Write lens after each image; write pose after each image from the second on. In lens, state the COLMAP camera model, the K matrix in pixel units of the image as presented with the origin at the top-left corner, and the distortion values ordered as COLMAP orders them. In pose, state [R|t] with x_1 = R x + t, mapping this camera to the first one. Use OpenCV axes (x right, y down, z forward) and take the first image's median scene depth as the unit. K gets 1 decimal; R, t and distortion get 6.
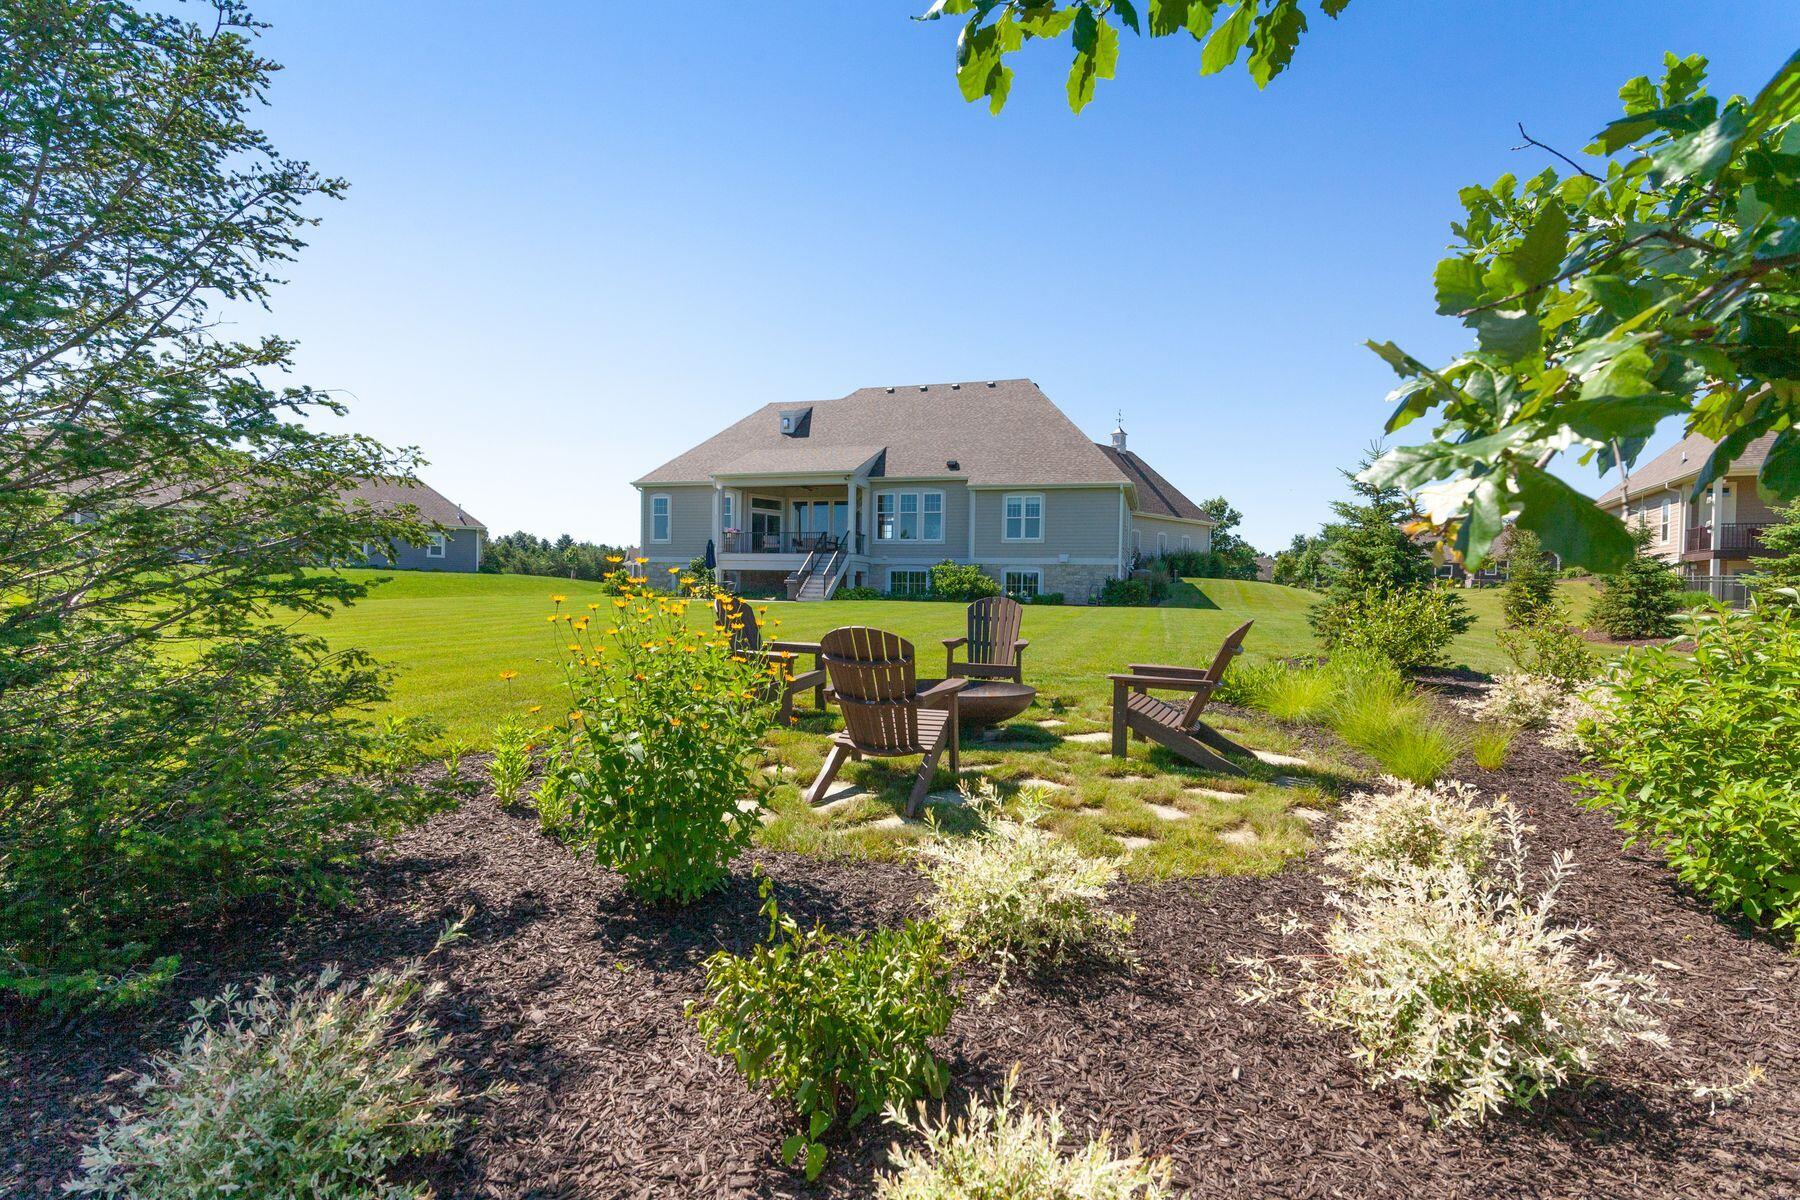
lens RADIAL K [[817.9, 0, 907.1], [0, 817.9, 602.8], [0, 0, 1]] dist [0.049418, -0.022713]
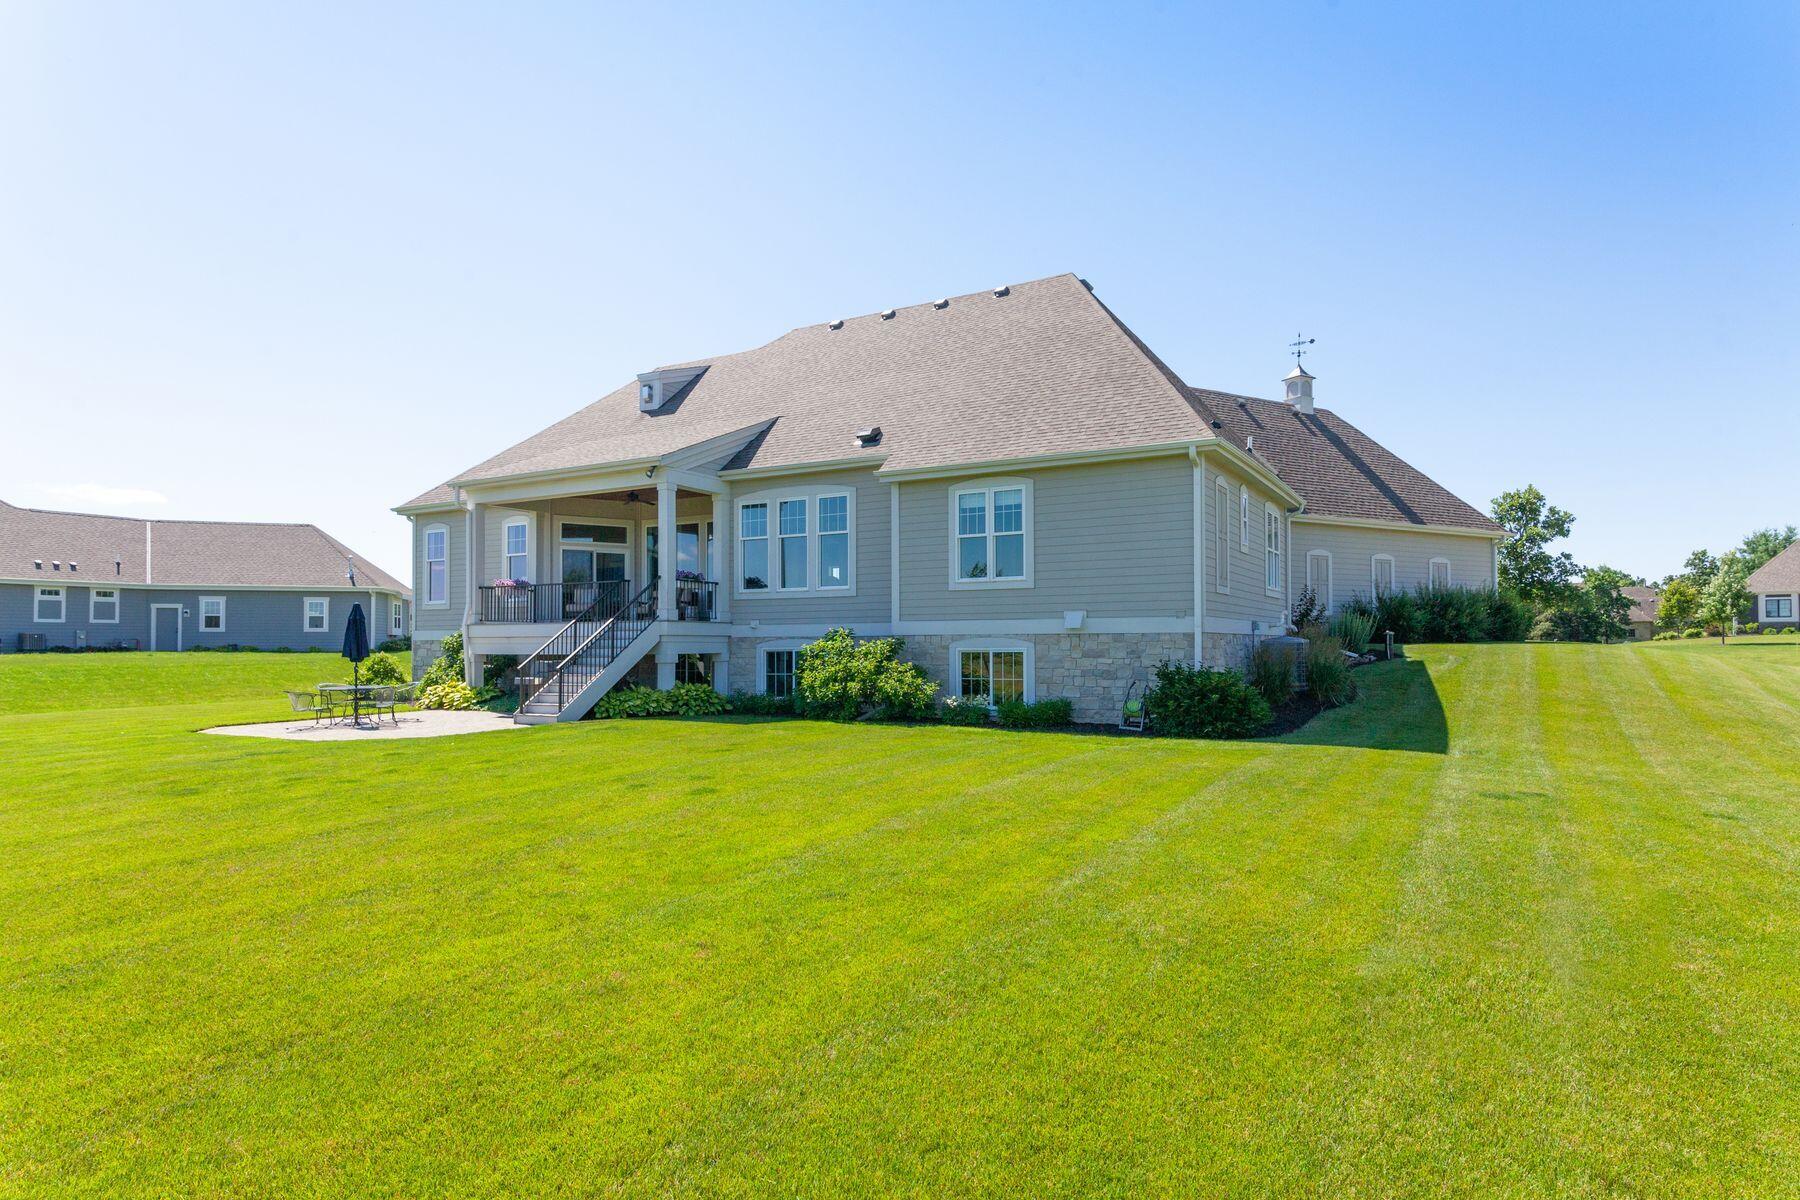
lens RADIAL K [[983.9, 0, 900.0], [0, 983.9, 600.0], [0, 0, 1]] dist [0.065044, -0.047516]
pose [[0.972213, -0.030698, -0.232076, 0.206894], [0.017122, 0.998034, -0.060288, -0.031711], [0.233470, 0.054639, 0.970828, 0.420508]]
